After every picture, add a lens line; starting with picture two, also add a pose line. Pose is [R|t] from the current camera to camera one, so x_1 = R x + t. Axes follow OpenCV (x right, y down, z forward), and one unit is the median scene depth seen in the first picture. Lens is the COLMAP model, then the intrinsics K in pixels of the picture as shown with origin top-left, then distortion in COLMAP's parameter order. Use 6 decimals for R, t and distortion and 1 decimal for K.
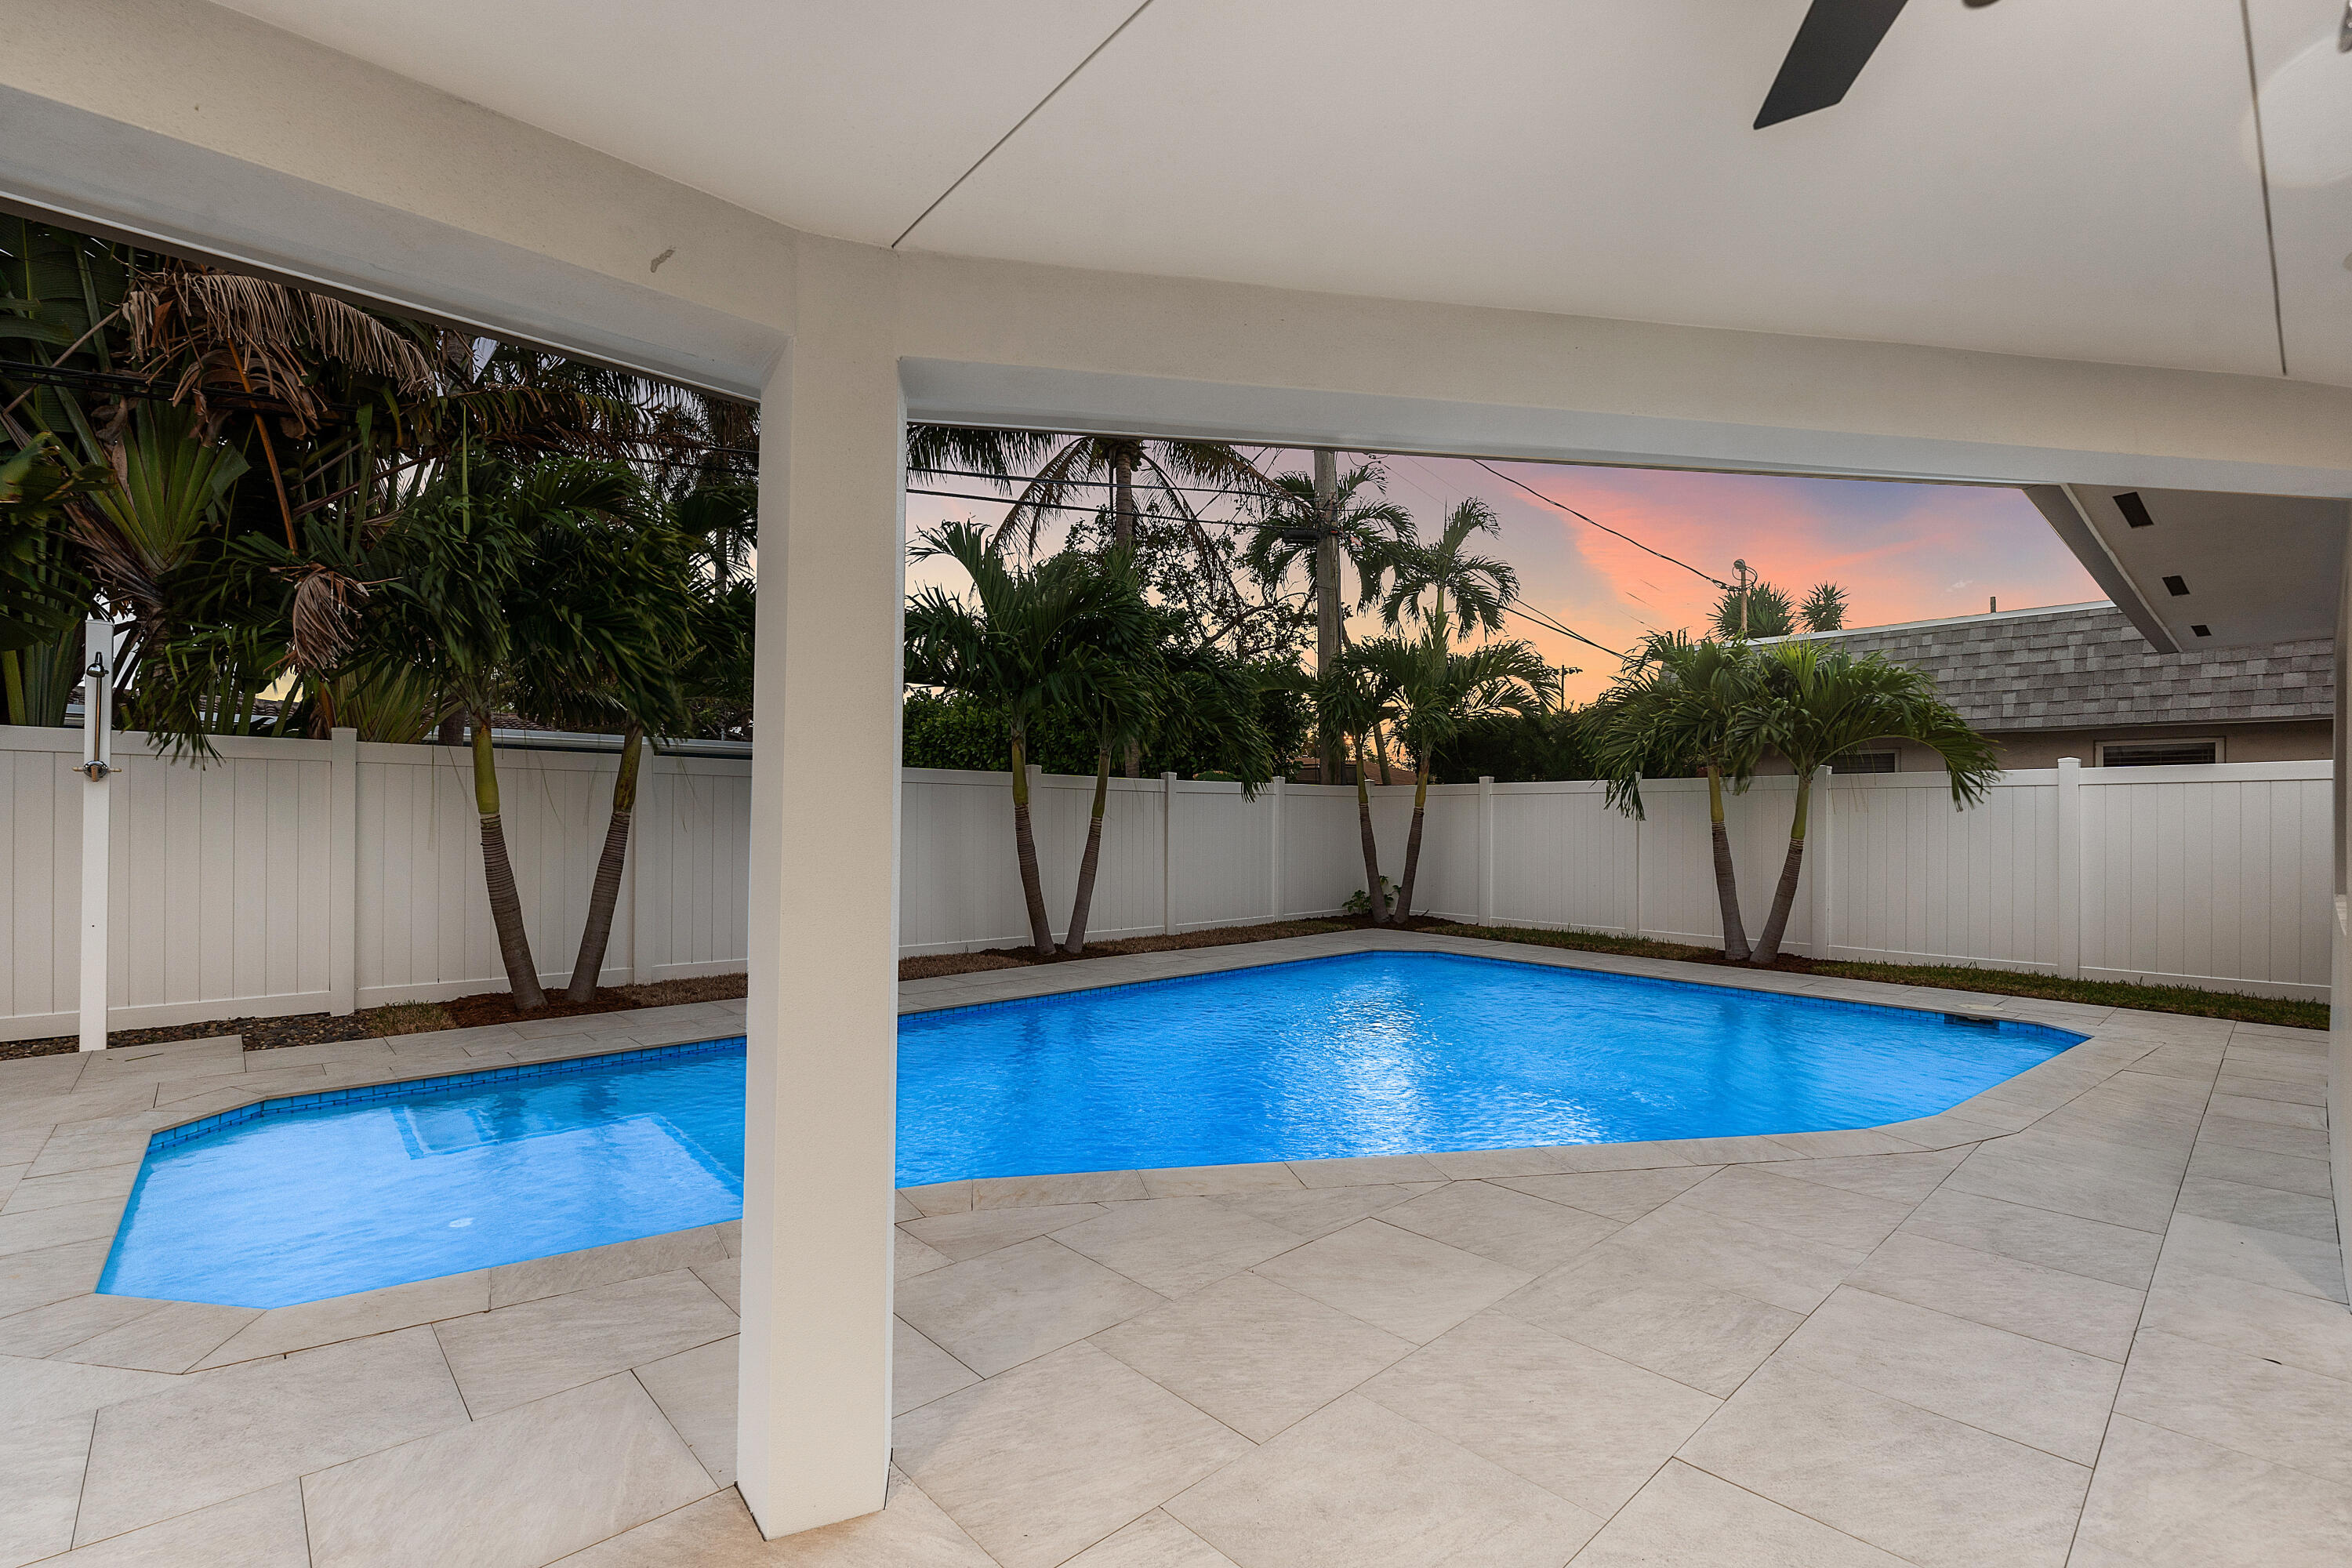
lens RADIAL K [[1033.9, 0, 1174.9], [0, 1033.9, 808.1], [0, 0, 1]] dist [0.001038, 0.000158]
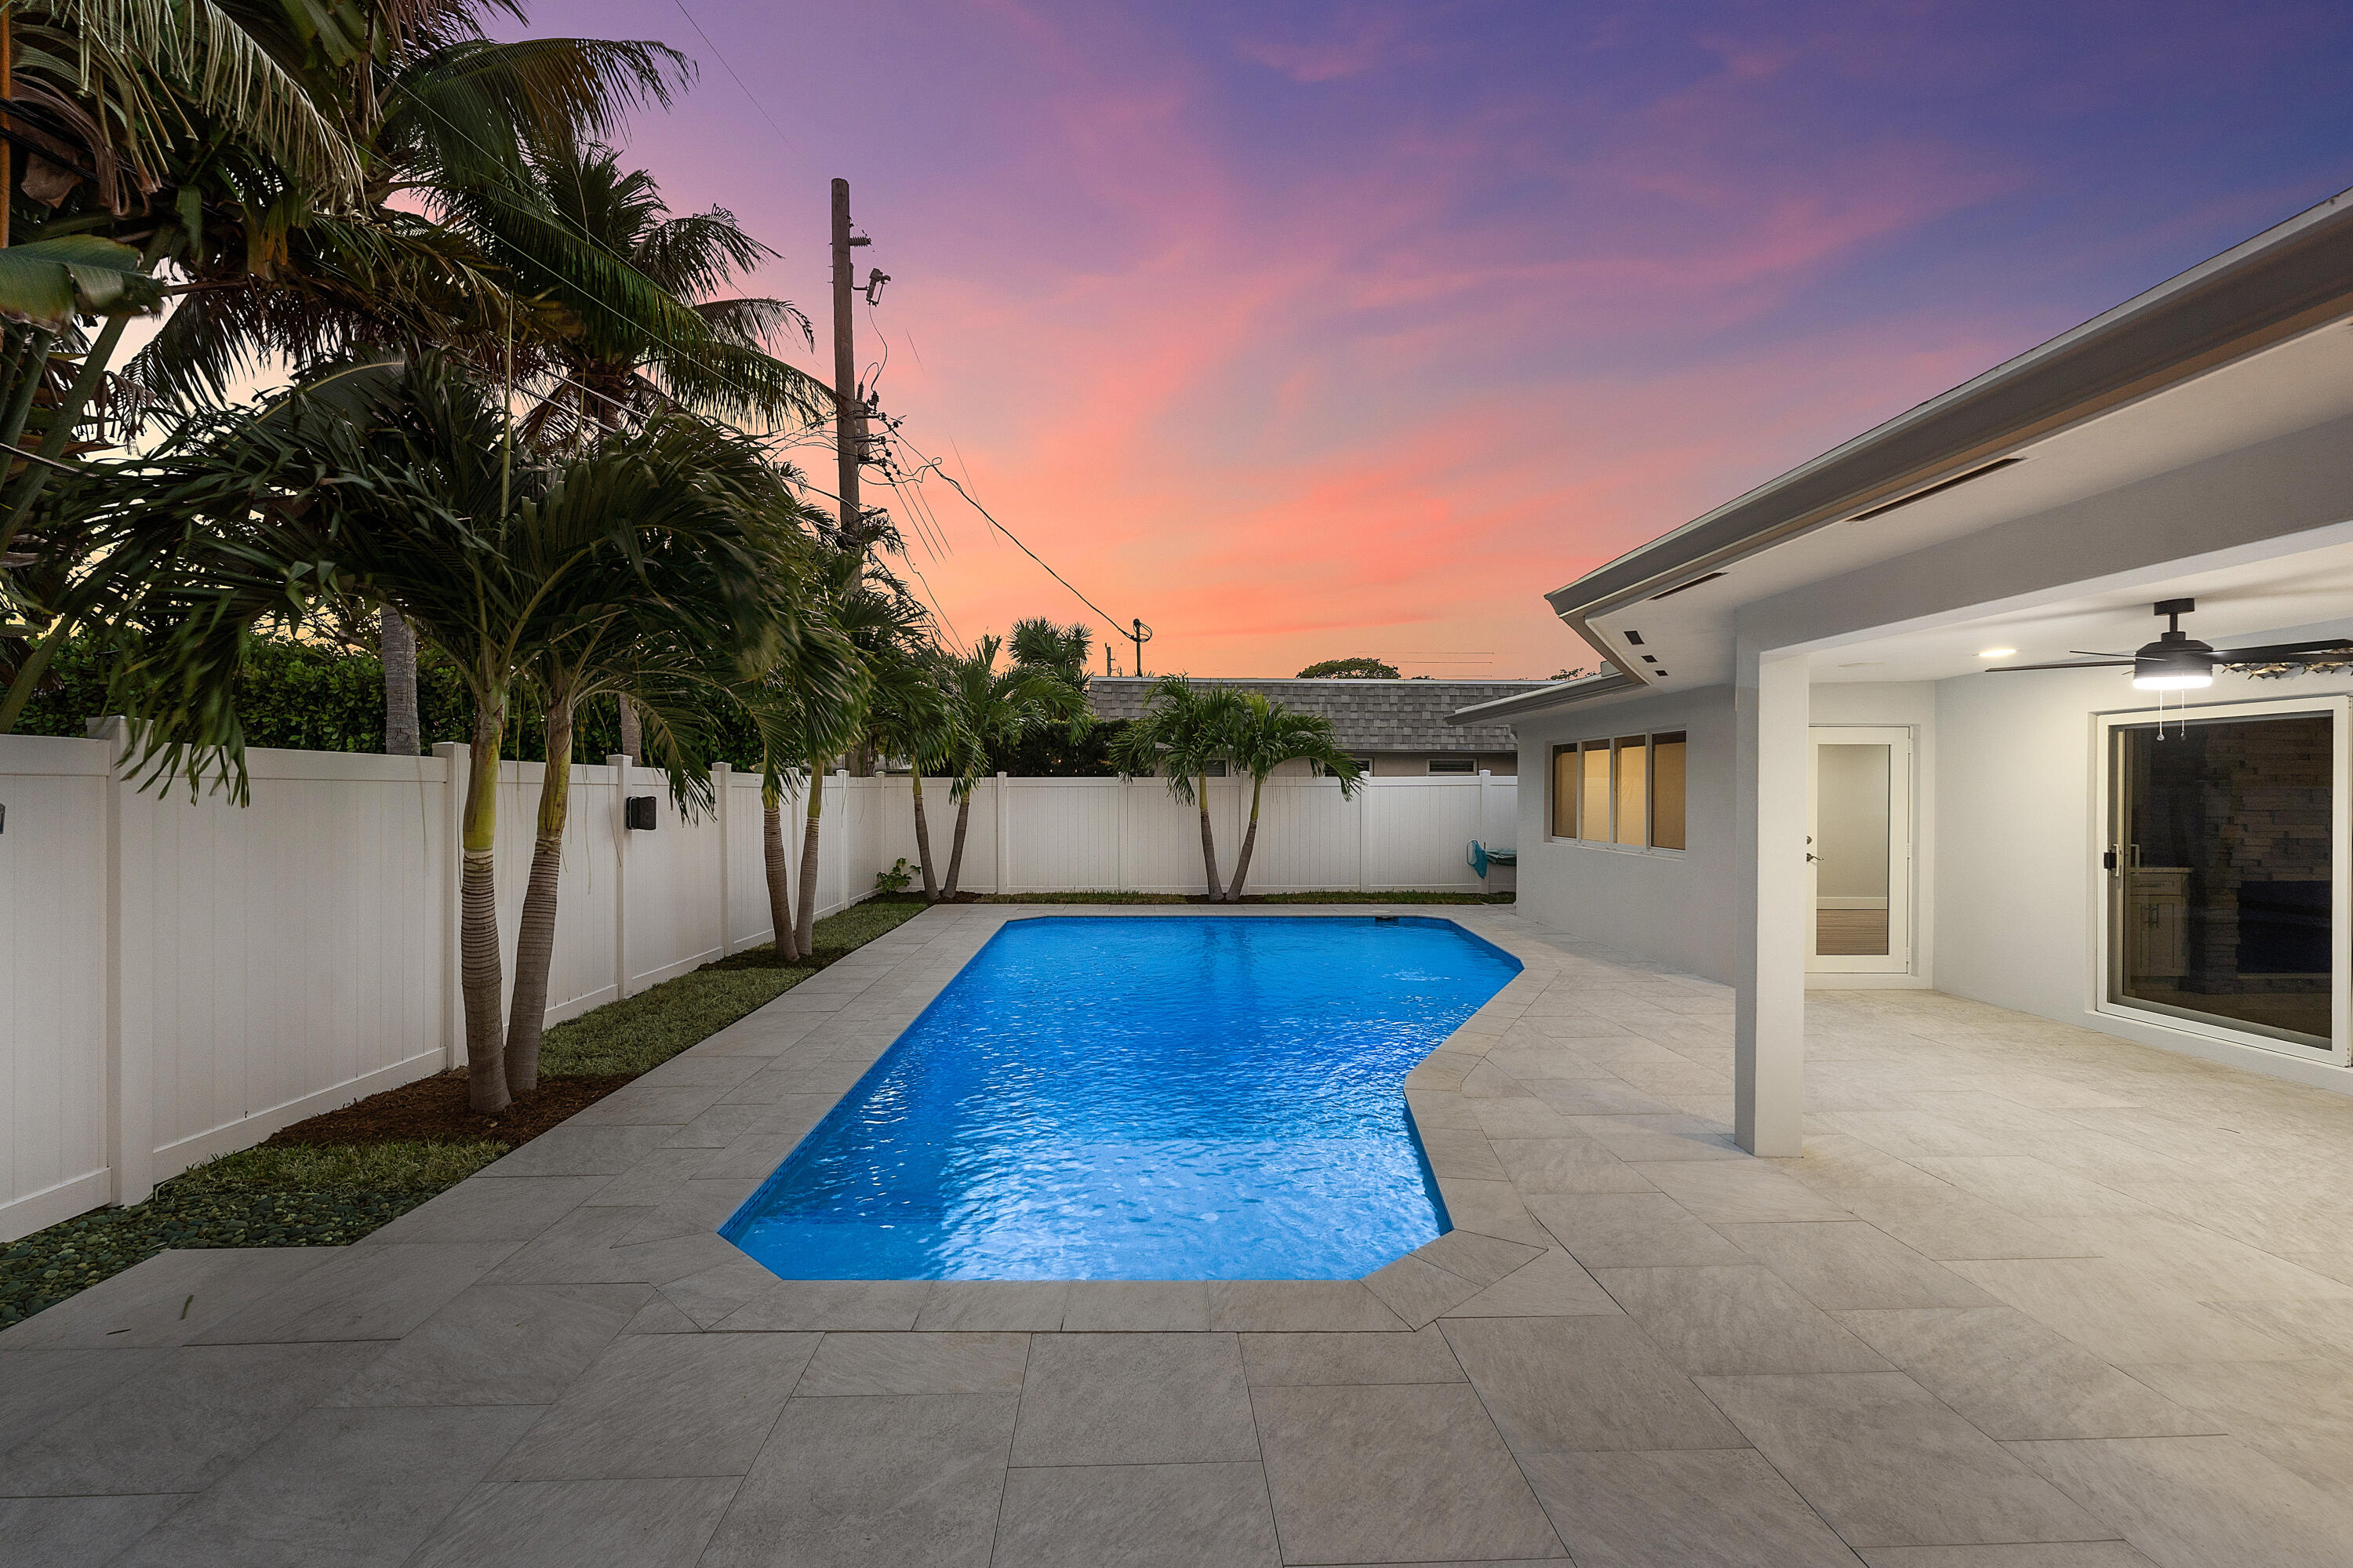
lens RADIAL K [[978.6, 0, 1176.5], [0, 978.6, 784.0], [0, 0, 1]] dist [-0.000558, -0.000025]
pose [[0.641490, 0.003697, 0.767123, -0.587125], [-0.004466, 0.999989, -0.001084, -0.019639], [-0.767119, -0.002731, 0.641499, 0.144187]]
